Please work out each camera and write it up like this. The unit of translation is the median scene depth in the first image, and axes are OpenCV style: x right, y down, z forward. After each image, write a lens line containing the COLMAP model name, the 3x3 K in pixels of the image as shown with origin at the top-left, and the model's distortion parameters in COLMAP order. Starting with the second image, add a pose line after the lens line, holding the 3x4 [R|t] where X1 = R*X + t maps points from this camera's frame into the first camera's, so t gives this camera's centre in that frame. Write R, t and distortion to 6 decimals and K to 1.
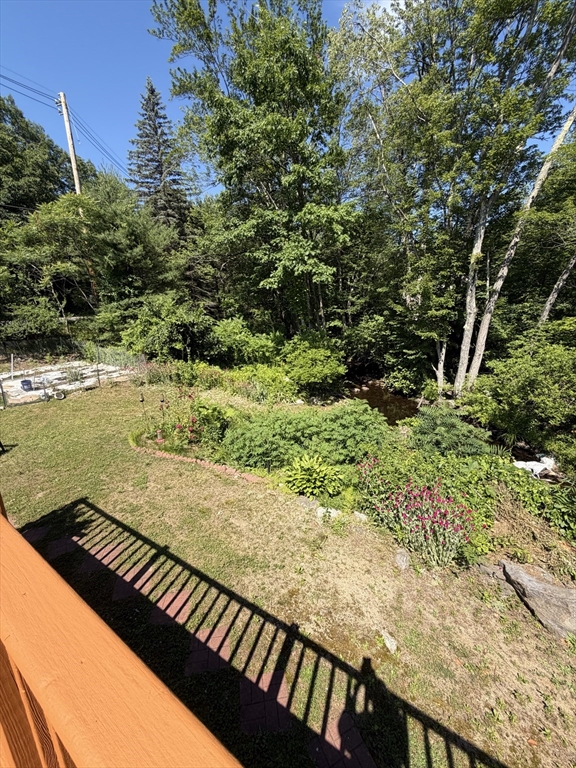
lens RADIAL K [[307.8, 0, 287.5], [0, 307.8, 382.2], [0, 0, 1]] dist [-0.000337, 0.000543]
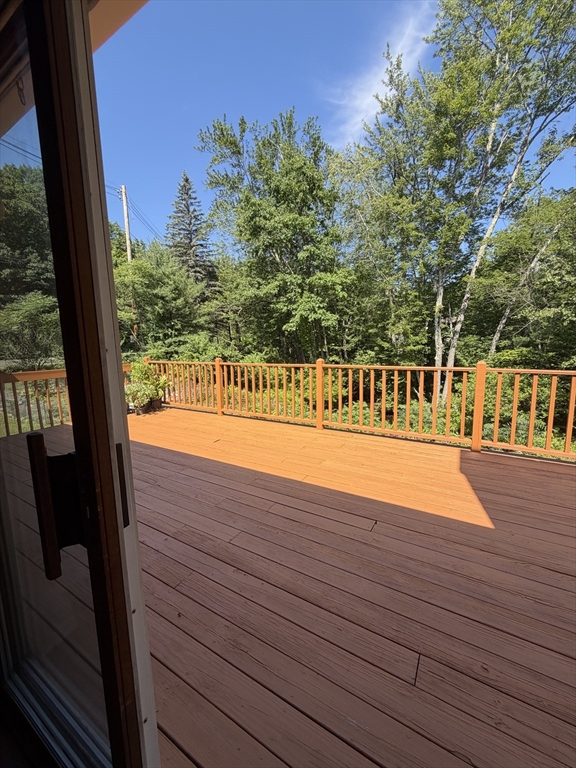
lens RADIAL K [[307.8, 0, 286.1], [0, 307.8, 382.2], [0, 0, 1]] dist [-0.000337, 0.000543]
pose [[0.999838, -0.006762, 0.016693, -0.072040], [0.008738, 0.992580, -0.121279, 0.062357], [-0.015749, 0.121405, 0.992478, -0.232630]]
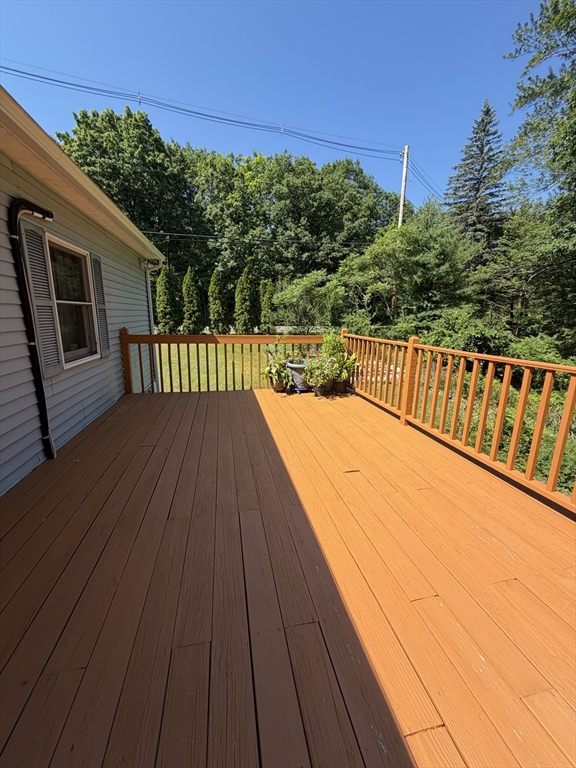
lens RADIAL K [[307.8, 0, 290.0], [0, 307.8, 382.4], [0, 0, 1]] dist [-0.000337, 0.000543]
pose [[0.701920, 0.176886, -0.689942, -0.047566], [-0.206800, 0.977556, 0.040233, 0.035060], [0.681573, 0.114440, 0.722746, -0.109848]]
